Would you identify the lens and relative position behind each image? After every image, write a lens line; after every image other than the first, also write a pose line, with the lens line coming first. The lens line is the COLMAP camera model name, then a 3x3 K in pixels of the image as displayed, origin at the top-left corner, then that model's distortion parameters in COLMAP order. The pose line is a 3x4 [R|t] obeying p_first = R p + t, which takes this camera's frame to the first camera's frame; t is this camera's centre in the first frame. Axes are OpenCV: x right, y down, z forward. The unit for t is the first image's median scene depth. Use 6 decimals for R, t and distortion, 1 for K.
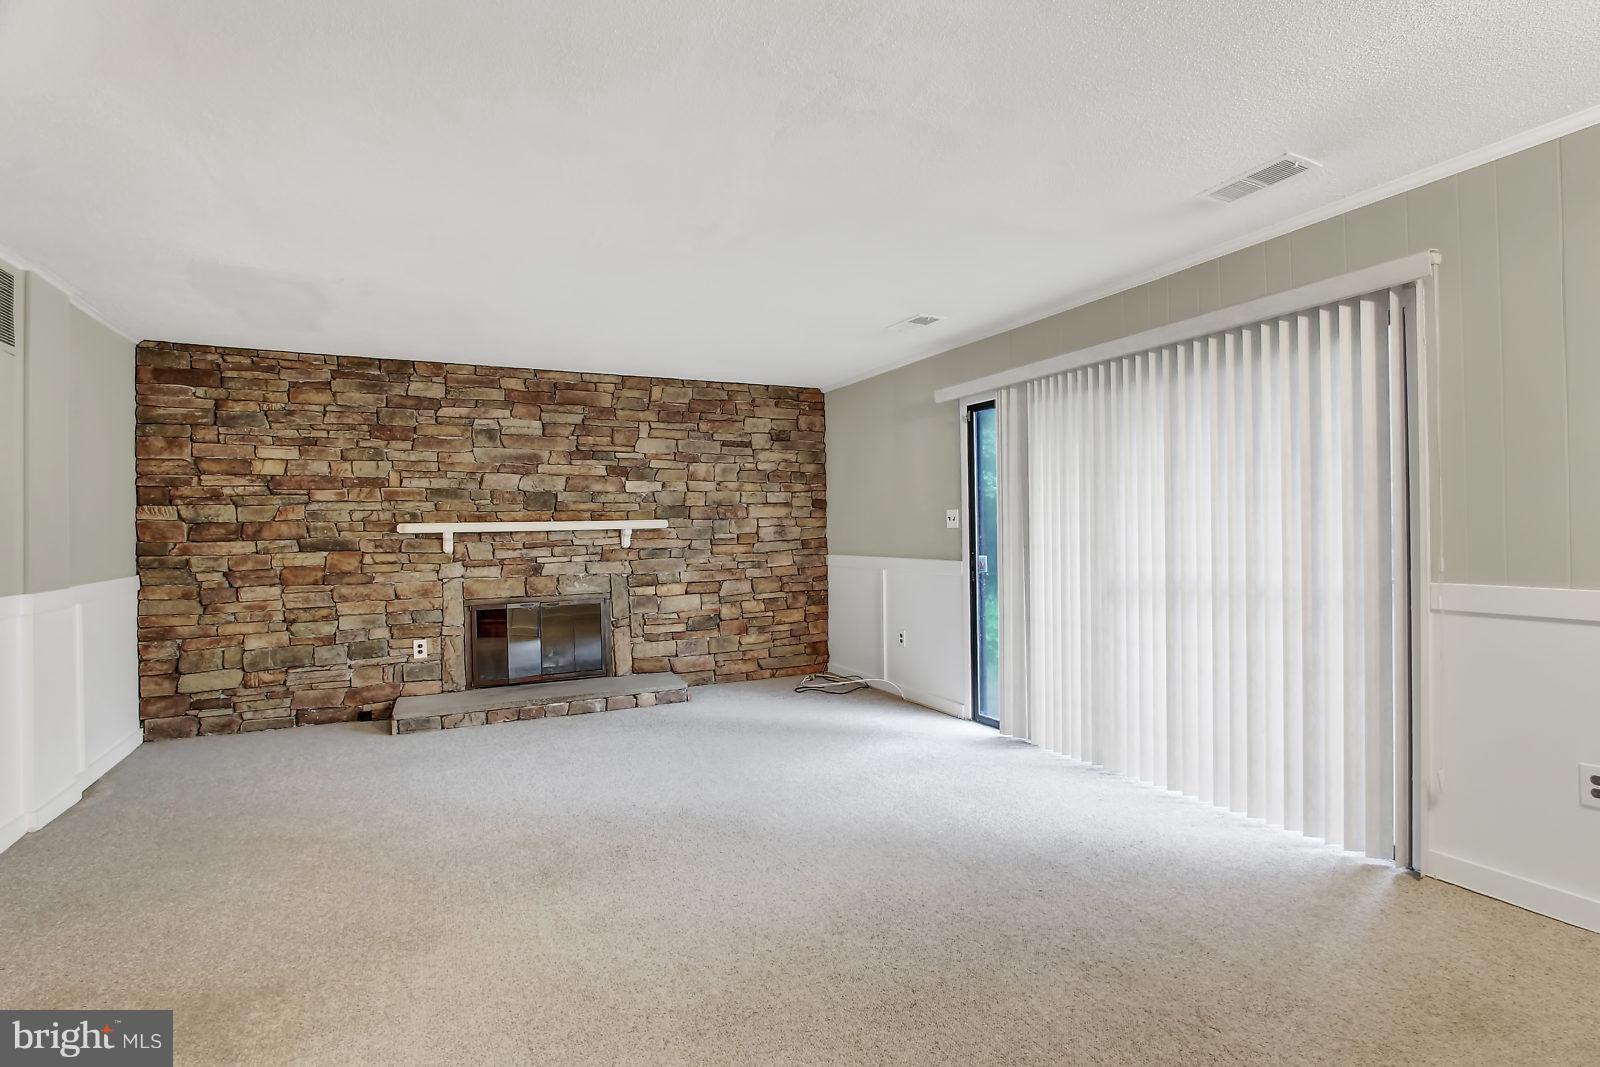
lens RADIAL K [[765.7, 0, 804.9], [0, 765.7, 530.4], [0, 0, 1]] dist [-0.014184, 0.001394]
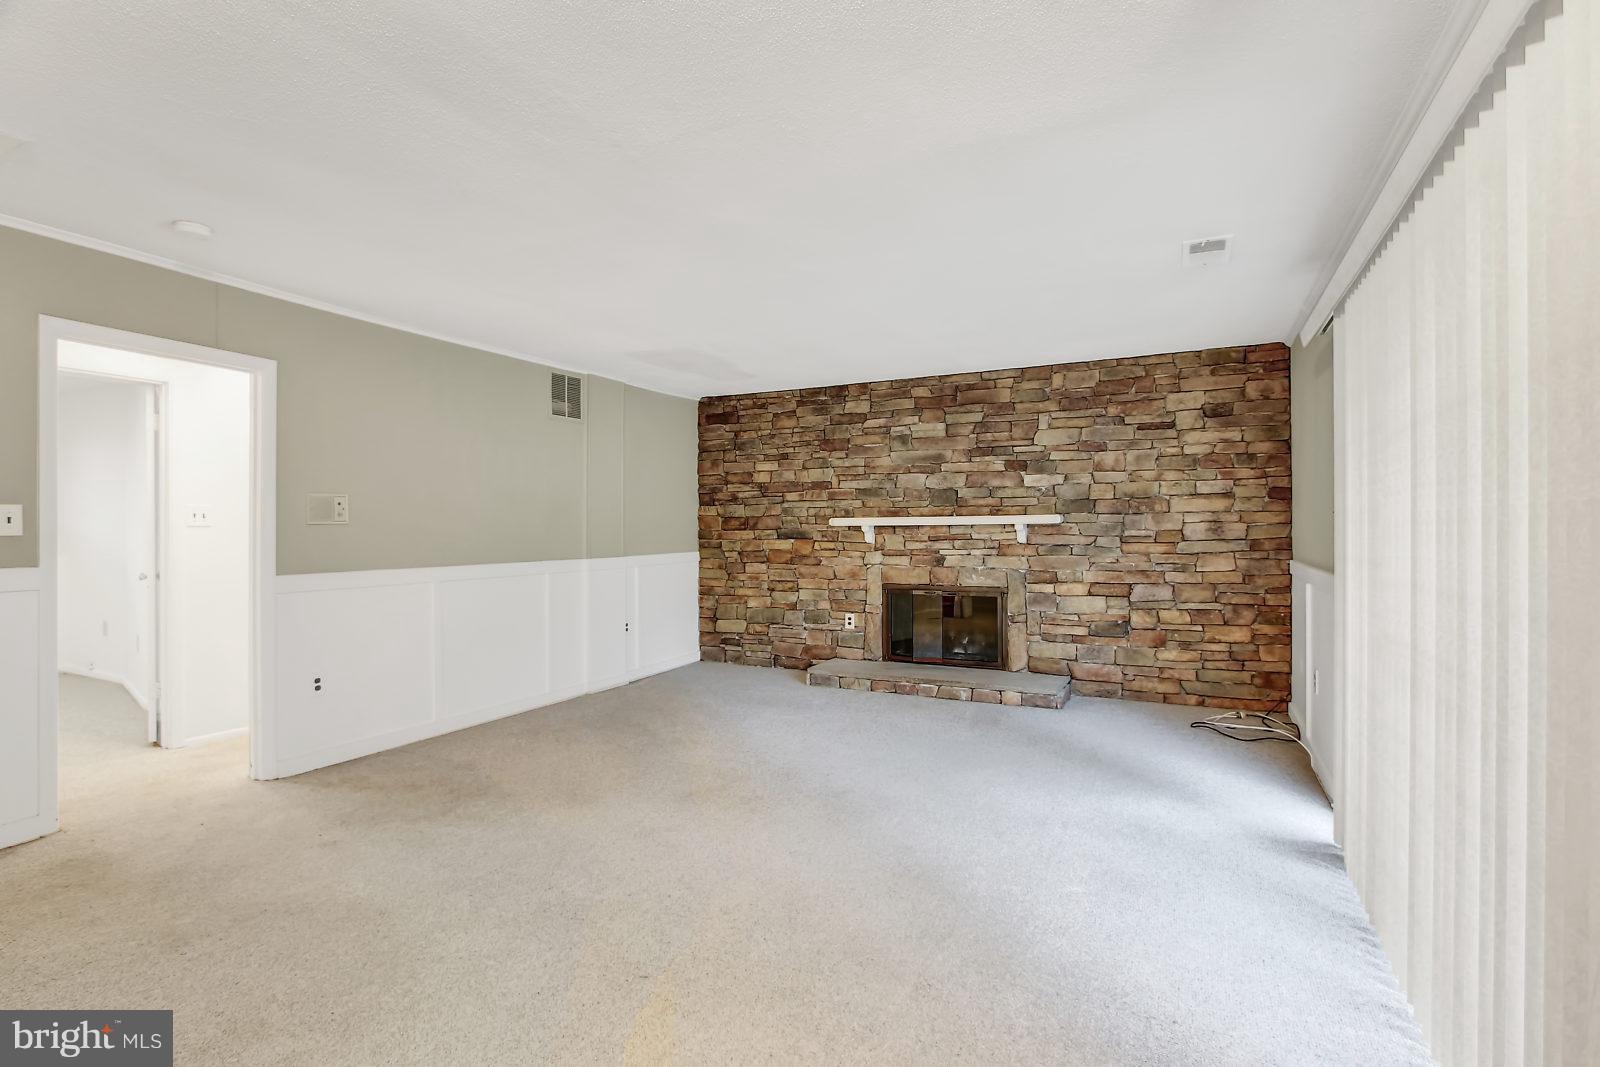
lens RADIAL K [[765.7, 0, 804.9], [0, 765.7, 530.4], [0, 0, 1]] dist [-0.014184, 0.001394]
pose [[0.609191, 0.016784, -0.792846, 0.390608], [-0.005899, 0.999844, 0.016634, -0.008577], [0.793002, -0.005457, 0.609195, 0.185470]]
